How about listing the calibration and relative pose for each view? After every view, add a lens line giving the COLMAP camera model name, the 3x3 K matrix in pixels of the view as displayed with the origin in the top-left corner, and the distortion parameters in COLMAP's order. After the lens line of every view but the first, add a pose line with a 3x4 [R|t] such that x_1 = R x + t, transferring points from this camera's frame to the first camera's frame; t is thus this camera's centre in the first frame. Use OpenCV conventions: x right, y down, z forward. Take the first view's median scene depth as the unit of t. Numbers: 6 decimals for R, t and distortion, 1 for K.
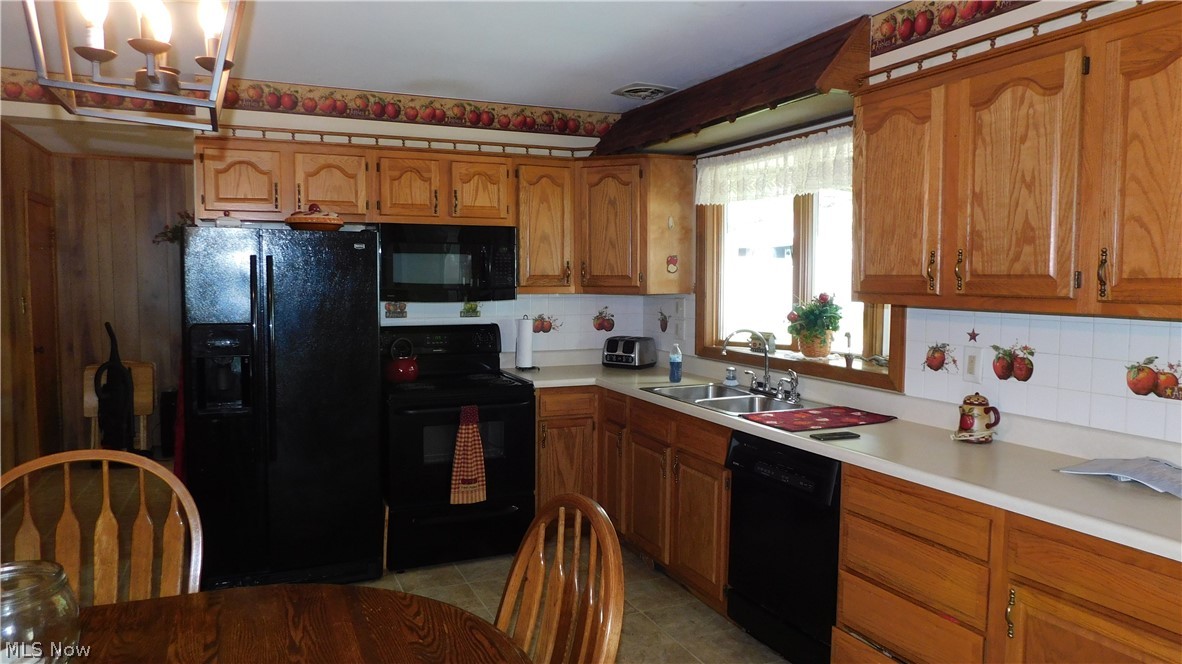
lens RADIAL K [[777.8, 0, 590.1], [0, 777.8, 333.2], [0, 0, 1]] dist [-0.074027, 0.052071]
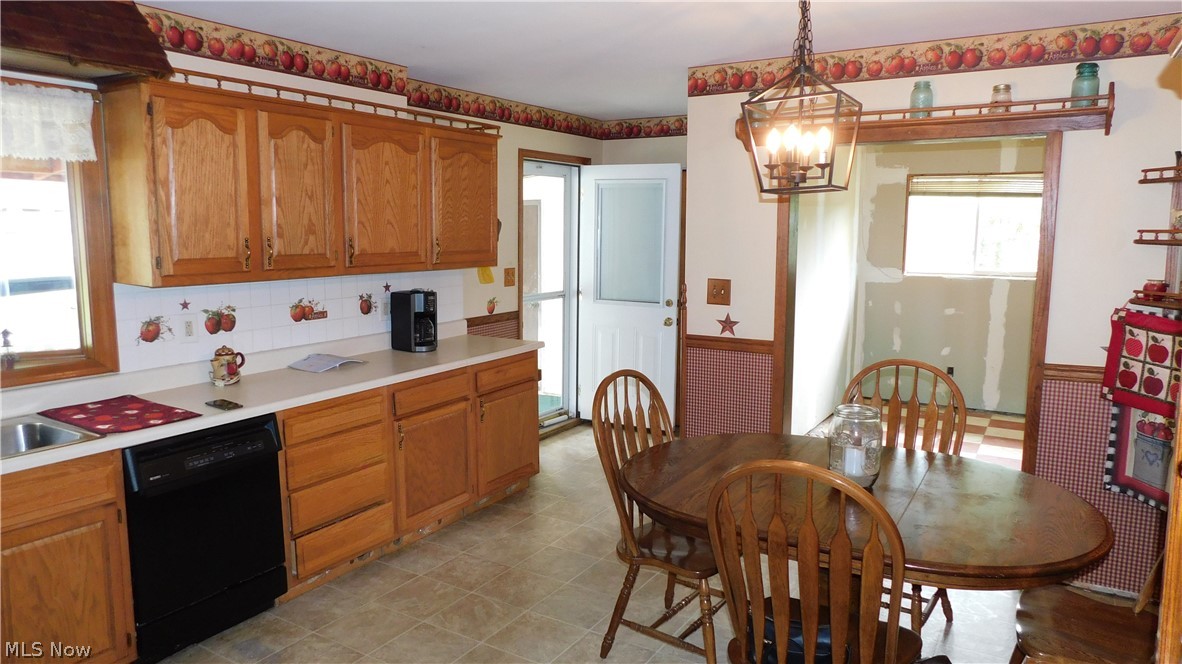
lens RADIAL K [[777.8, 0, 594.1], [0, 777.8, 330.3], [0, 0, 1]] dist [-0.074027, 0.052071]
pose [[-0.562541, -0.113534, 0.818937, -0.628914], [0.054541, 0.983273, 0.173782, -0.096638], [-0.824969, 0.142425, -0.546939, 0.823294]]
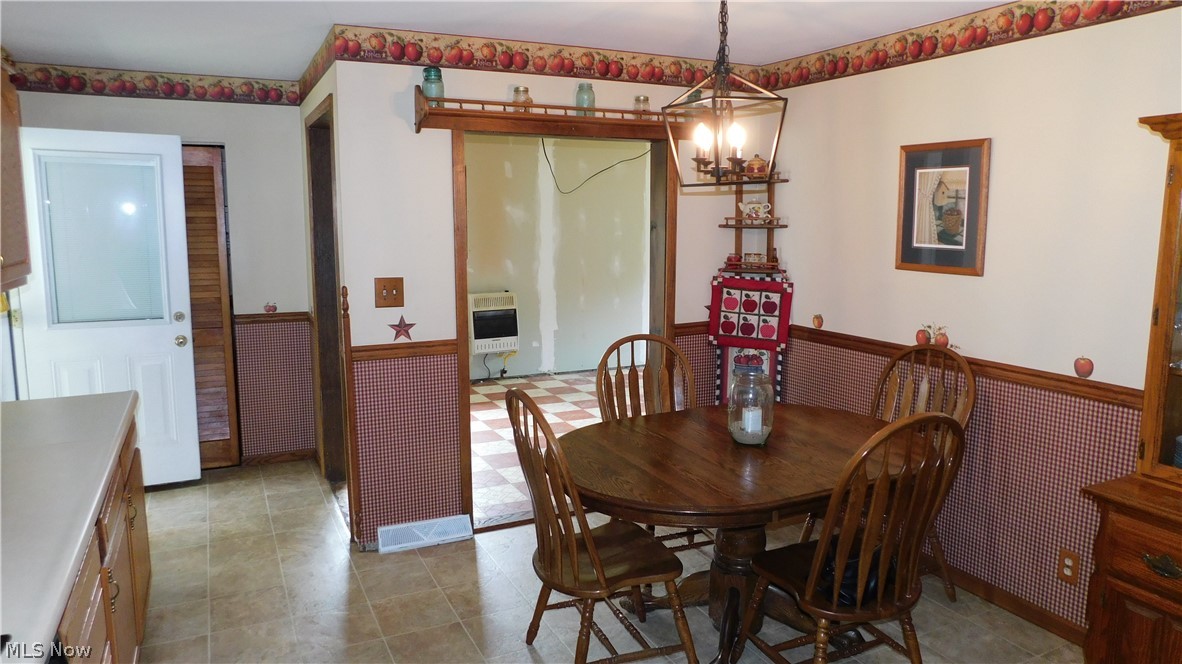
lens RADIAL K [[777.8, 0, 612.9], [0, 777.8, 339.8], [0, 0, 1]] dist [-0.074027, 0.052071]
pose [[-0.999180, -0.000095, -0.040489, -0.060402], [-0.009427, 0.973057, 0.230373, -0.115248], [0.039376, 0.230566, -0.972260, 1.021419]]
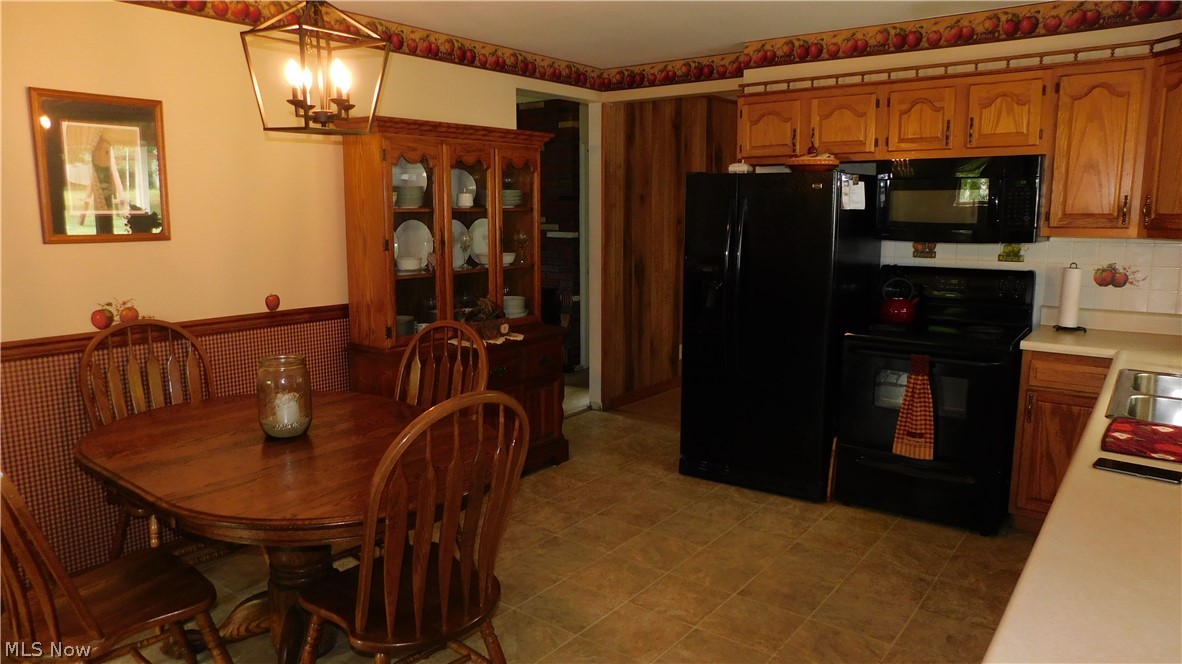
lens RADIAL K [[777.8, 0, 603.4], [0, 777.8, 331.0], [0, 0, 1]] dist [-0.074027, 0.052071]
pose [[0.471288, 0.129914, -0.872359, 0.464927], [-0.059036, 0.991521, 0.115766, -0.019072], [0.880001, -0.003058, 0.474962, 0.226528]]
